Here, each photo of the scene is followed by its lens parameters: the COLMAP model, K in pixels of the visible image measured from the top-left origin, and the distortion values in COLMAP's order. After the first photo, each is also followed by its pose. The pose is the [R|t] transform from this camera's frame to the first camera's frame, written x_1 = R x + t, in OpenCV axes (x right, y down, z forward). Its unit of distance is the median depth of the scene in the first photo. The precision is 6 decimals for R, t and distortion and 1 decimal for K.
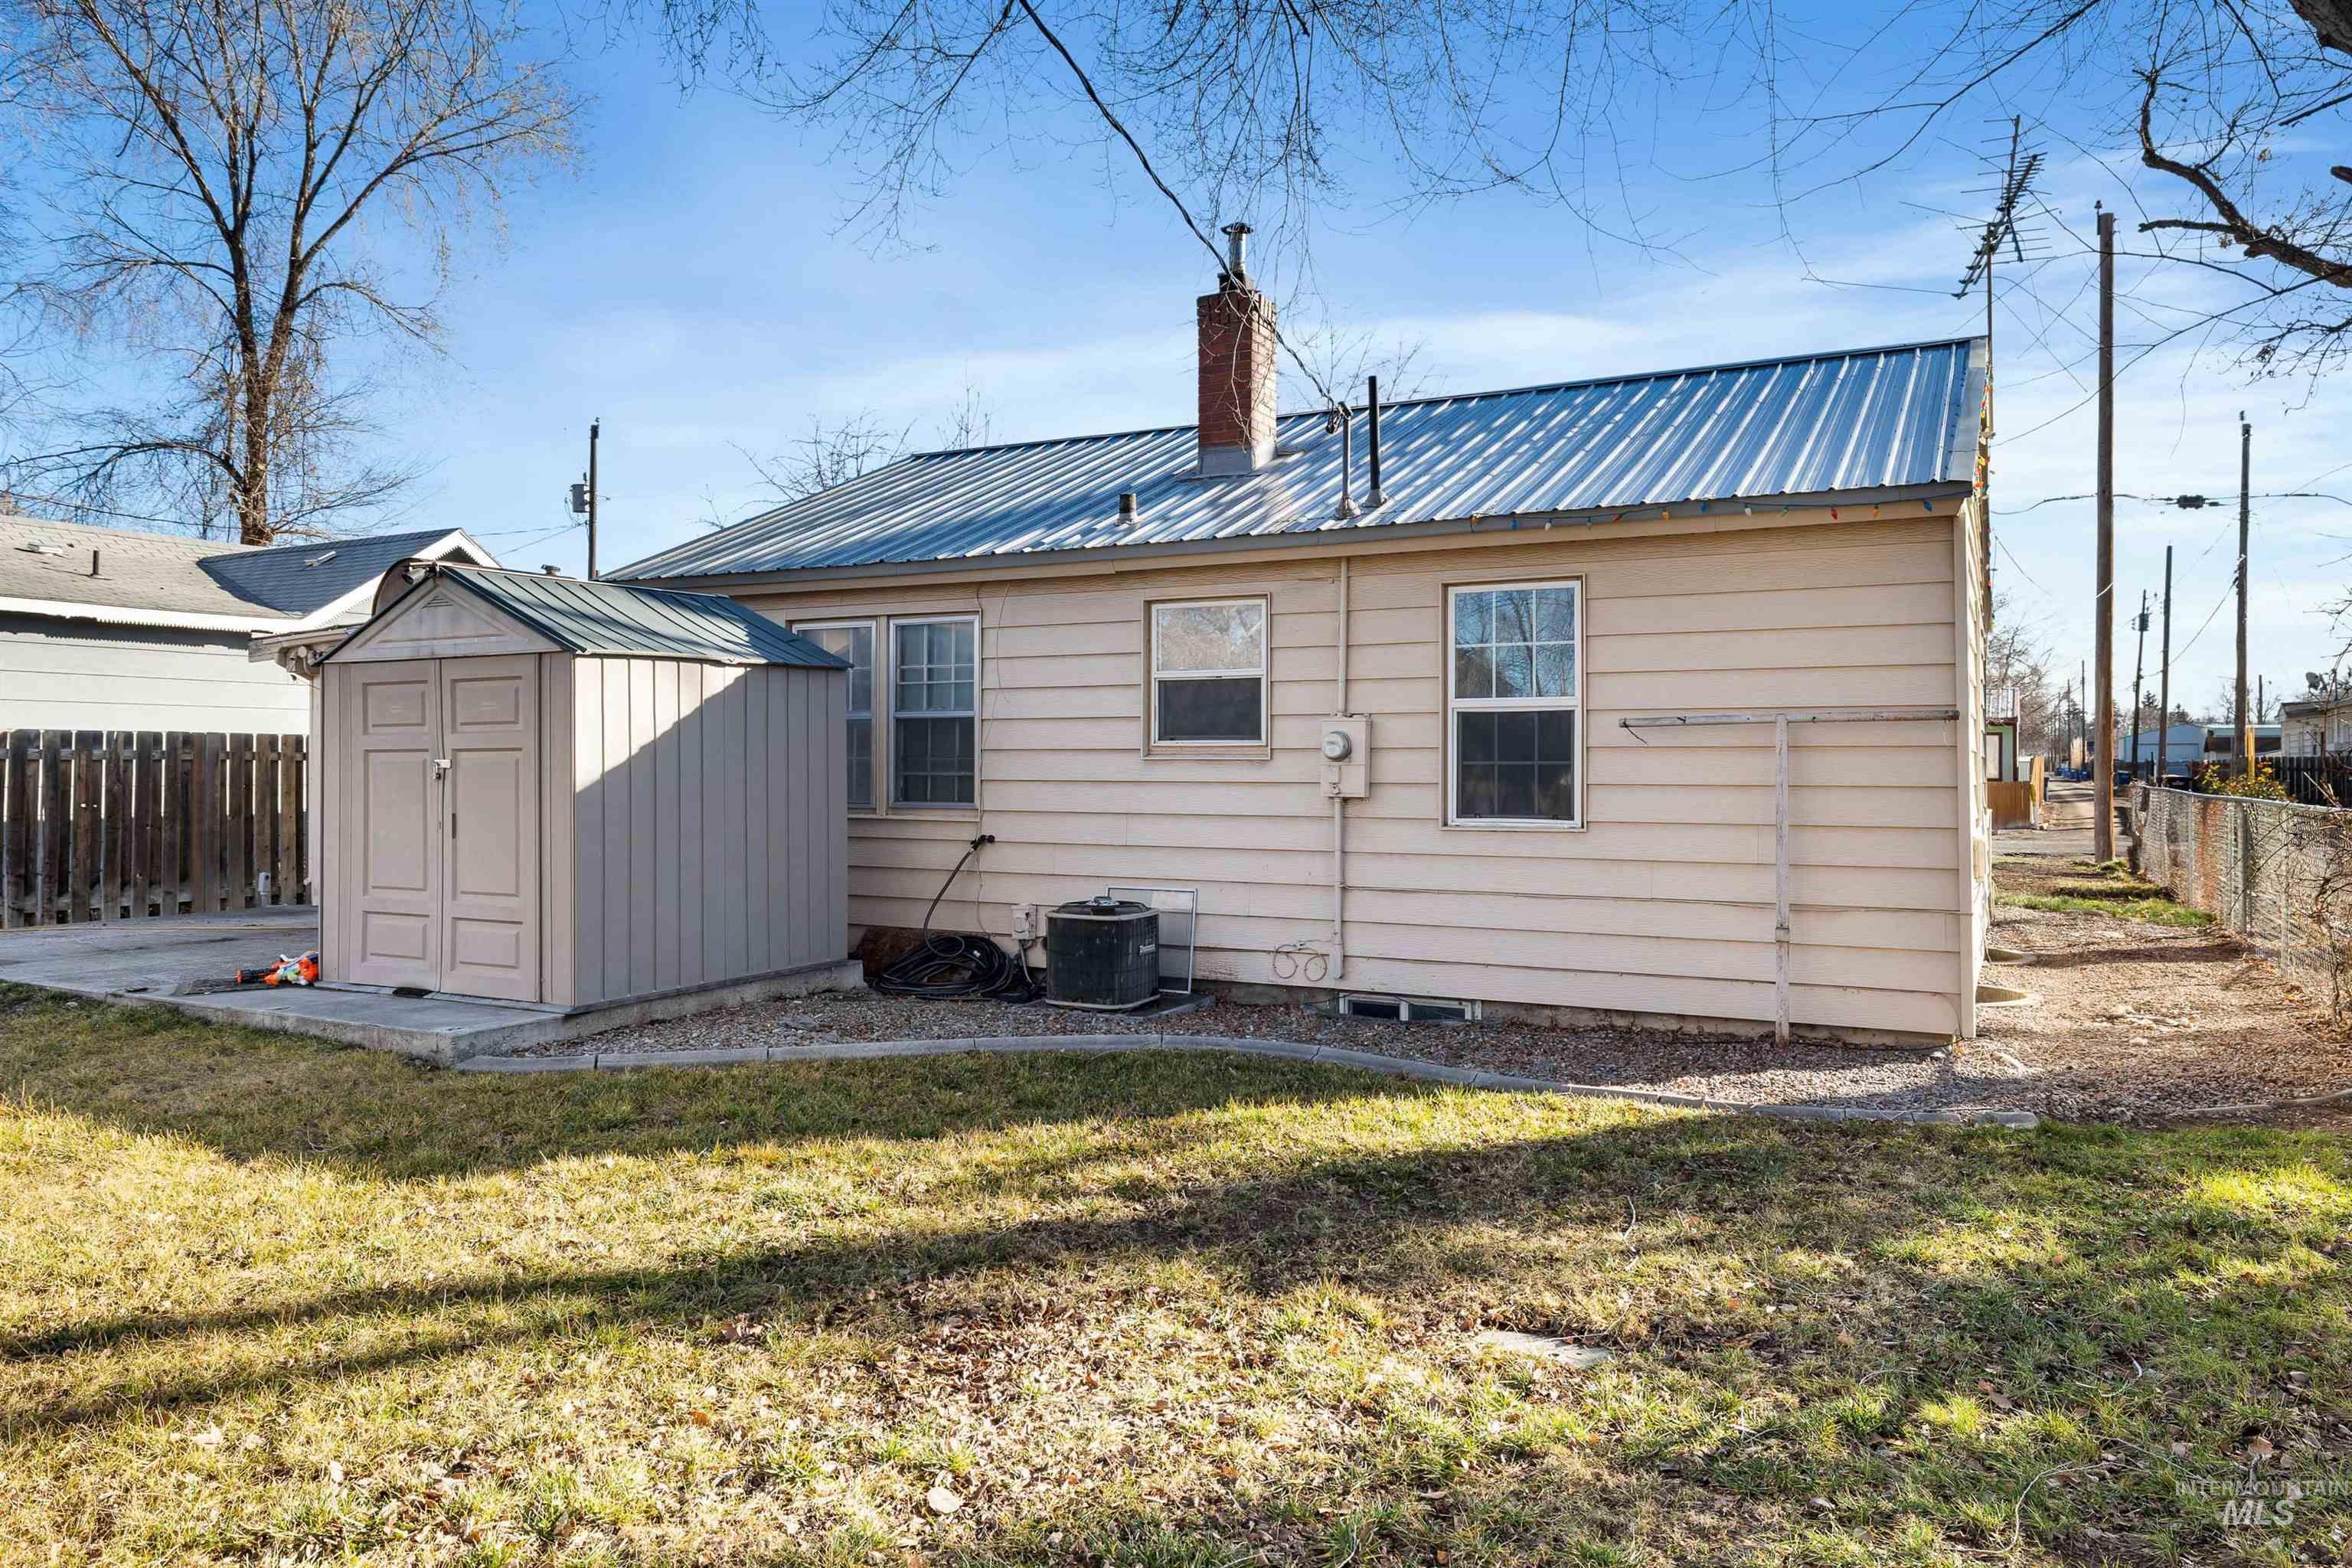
lens RADIAL K [[1576.3, 0, 1175.5], [0, 1576.3, 780.9], [0, 0, 1]] dist [-0.005908, -0.000333]
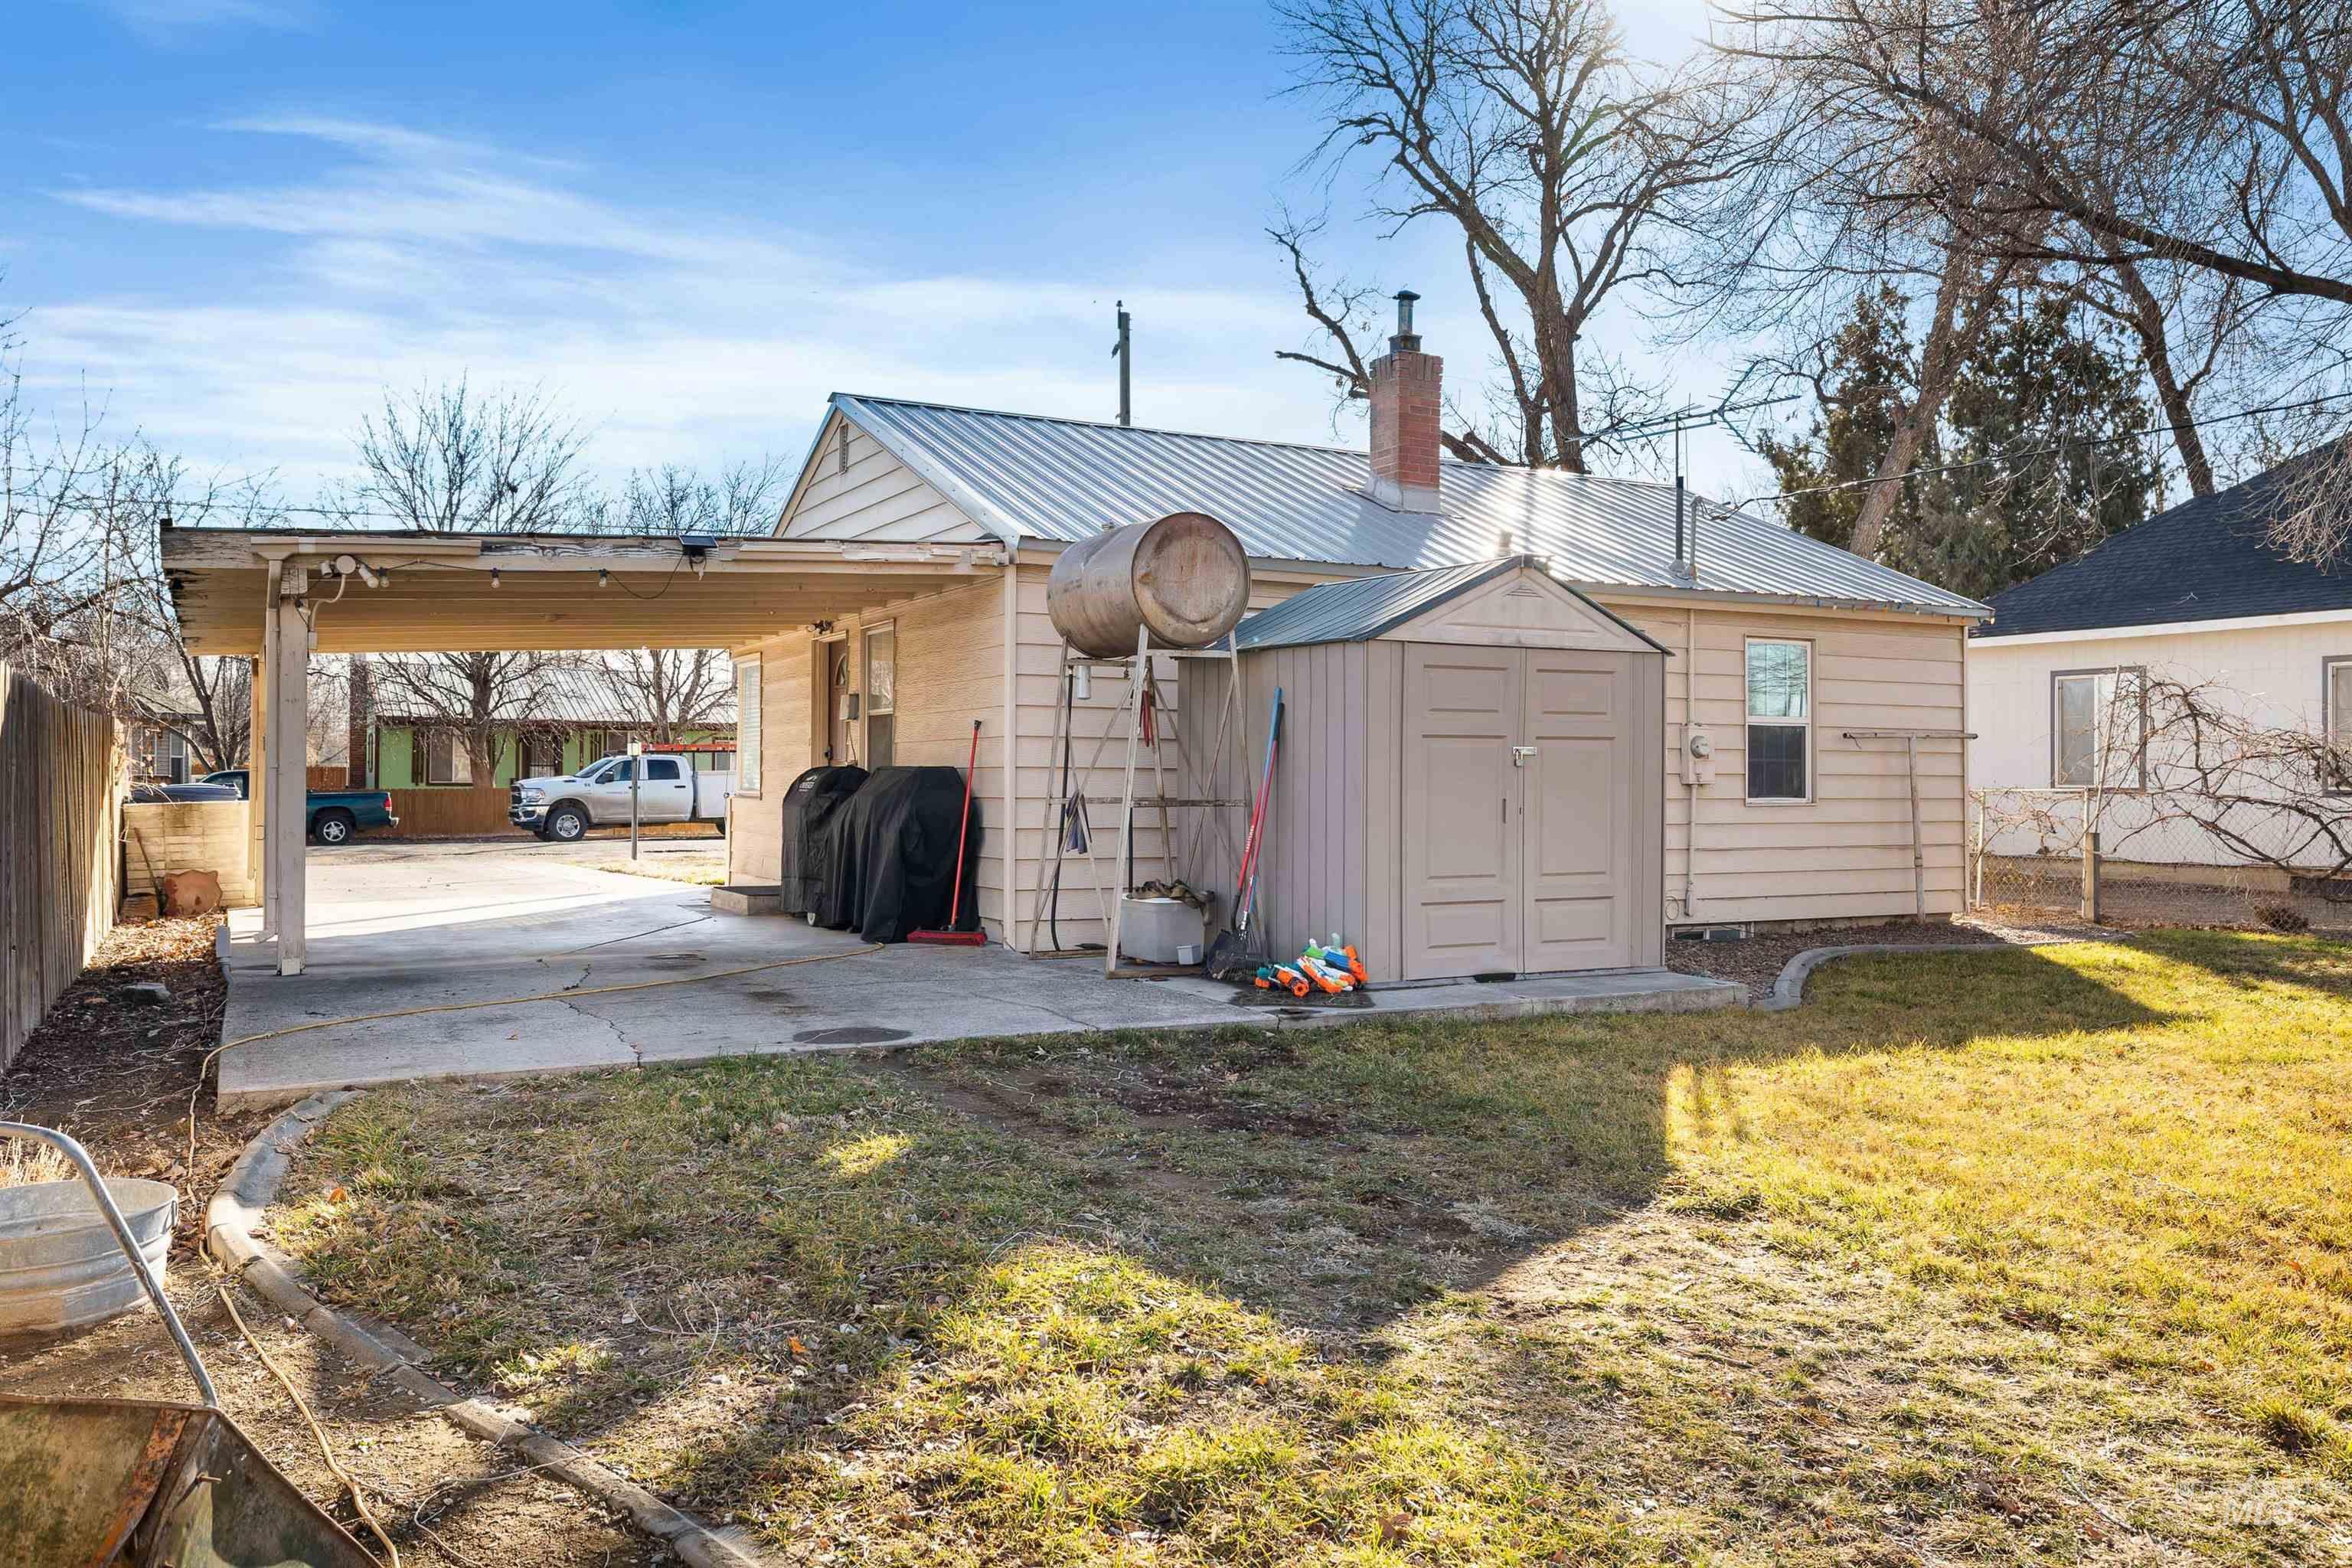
lens RADIAL K [[1812.0, 0, 1175.4], [0, 1812.0, 781.7], [0, 0, 1]] dist [0.001742, 0.000229]
pose [[0.566203, 0.000573, 0.824266, -1.539067], [0.002478, 0.999994, -0.002397, 0.011747], [-0.824262, 0.003400, 0.566198, 0.508917]]
